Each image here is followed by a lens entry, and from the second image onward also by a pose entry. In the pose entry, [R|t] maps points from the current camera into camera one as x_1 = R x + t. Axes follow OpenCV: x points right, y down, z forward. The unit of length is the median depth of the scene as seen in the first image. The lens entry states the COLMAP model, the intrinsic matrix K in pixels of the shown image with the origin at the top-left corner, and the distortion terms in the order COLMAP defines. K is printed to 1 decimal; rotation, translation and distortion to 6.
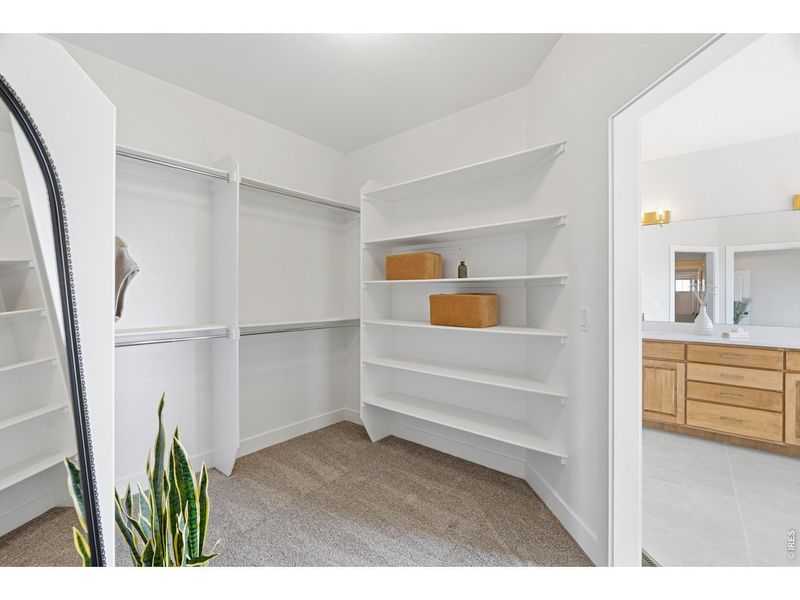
lens RADIAL K [[356.6, 0, 400.8], [0, 356.6, 300.2], [0, 0, 1]] dist [0.000425, 0.000087]
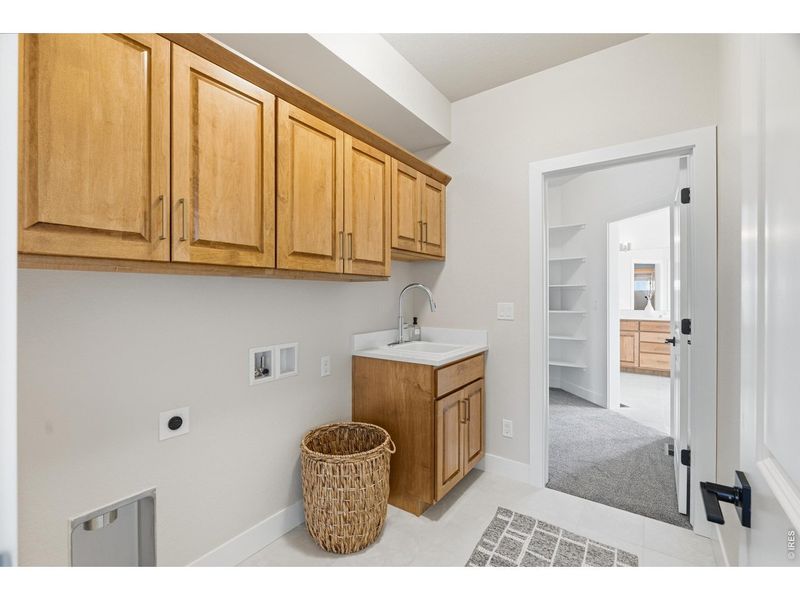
lens RADIAL K [[356.6, 0, 400.0], [0, 356.6, 296.7], [0, 0, 1]] dist [0.000425, 0.000087]
pose [[0.997468, -0.000221, 0.071115, -0.508841], [0.000369, 0.999998, -0.002070, 0.003393], [-0.071114, 0.002091, 0.997466, -0.677795]]
